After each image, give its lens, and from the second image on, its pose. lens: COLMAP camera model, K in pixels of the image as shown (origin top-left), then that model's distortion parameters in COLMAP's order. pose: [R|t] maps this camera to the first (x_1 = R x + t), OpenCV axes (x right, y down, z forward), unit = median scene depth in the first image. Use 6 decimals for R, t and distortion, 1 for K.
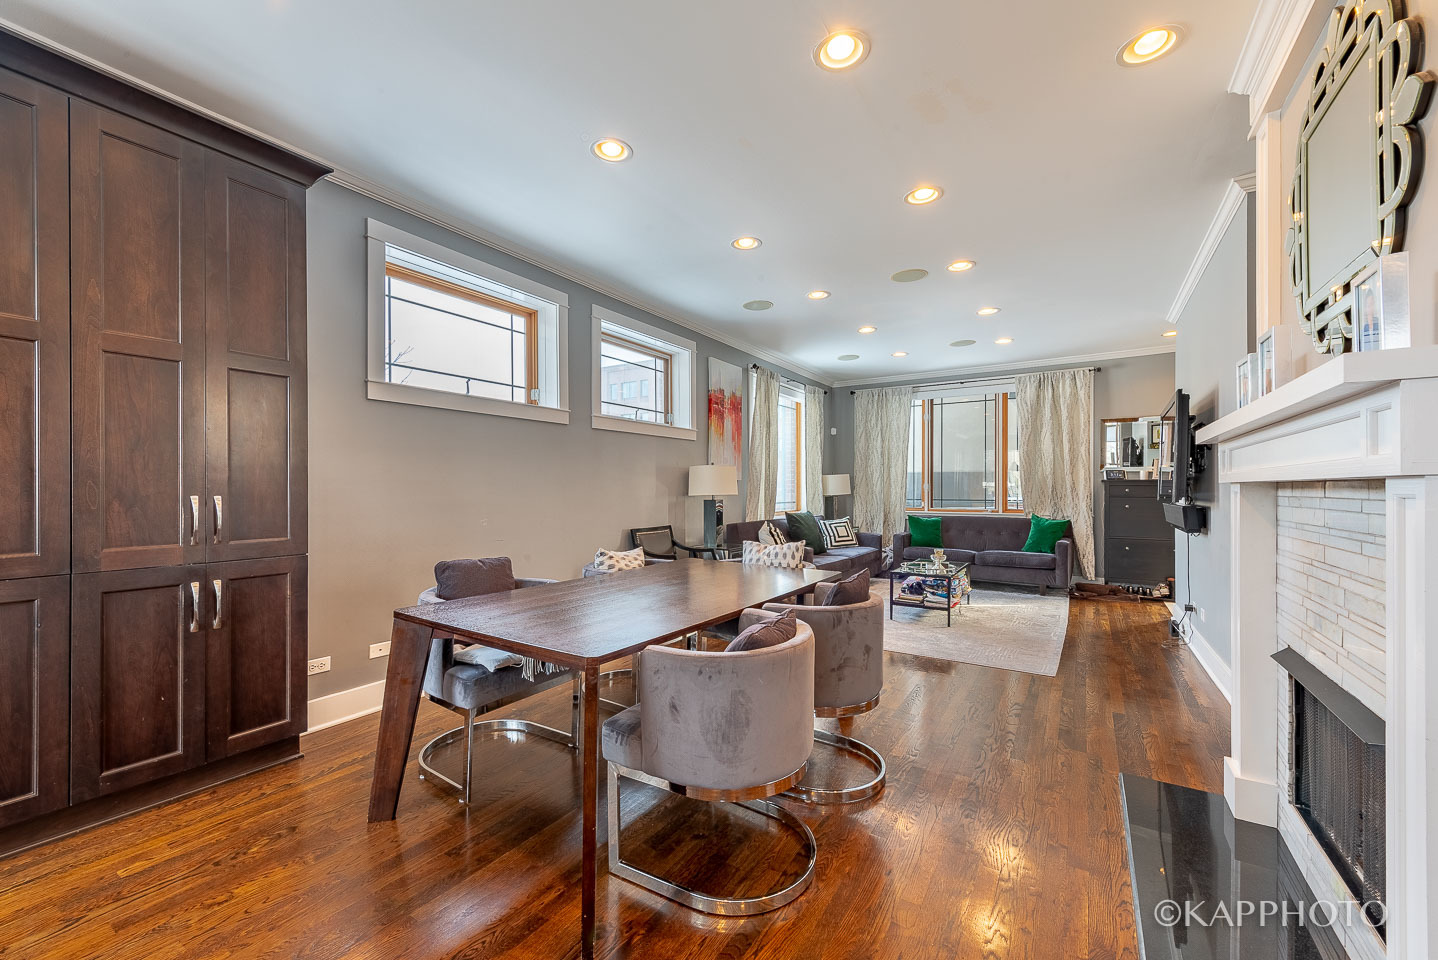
lens RADIAL K [[584.7, 0, 713.5], [0, 584.7, 482.3], [0, 0, 1]] dist [0.002207, -0.001267]
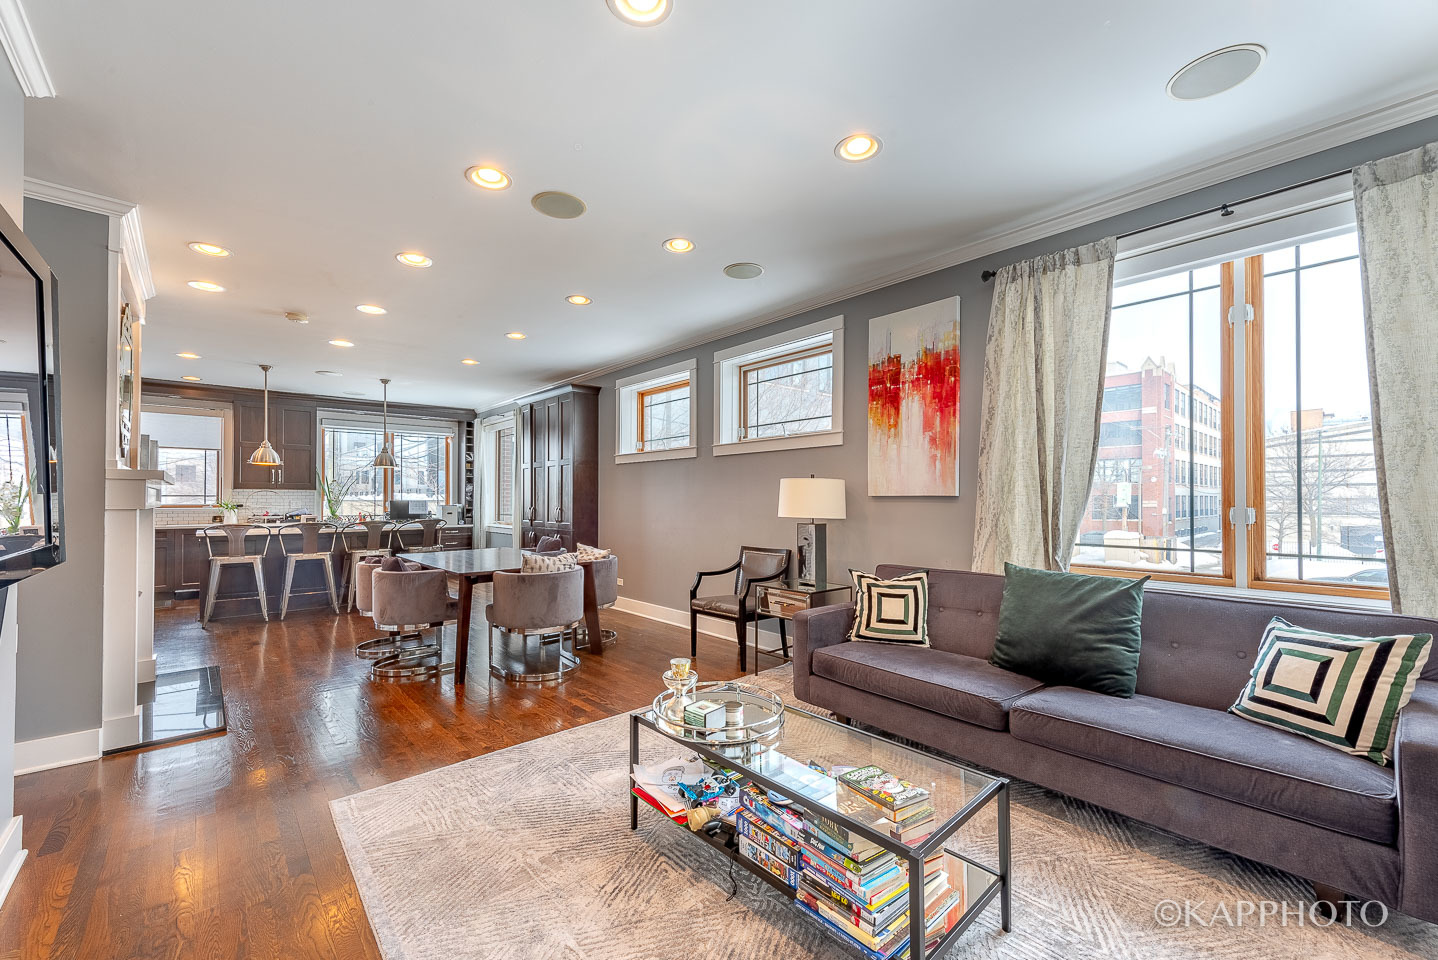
lens RADIAL K [[584.7, 0, 755.1], [0, 584.7, 497.5], [0, 0, 1]] dist [0.002207, -0.001267]
pose [[-0.247422, -0.001538, -0.968907, 0.561809], [0.009794, 0.999944, -0.004088, -0.001480], [0.968858, -0.010501, -0.247393, 0.830347]]
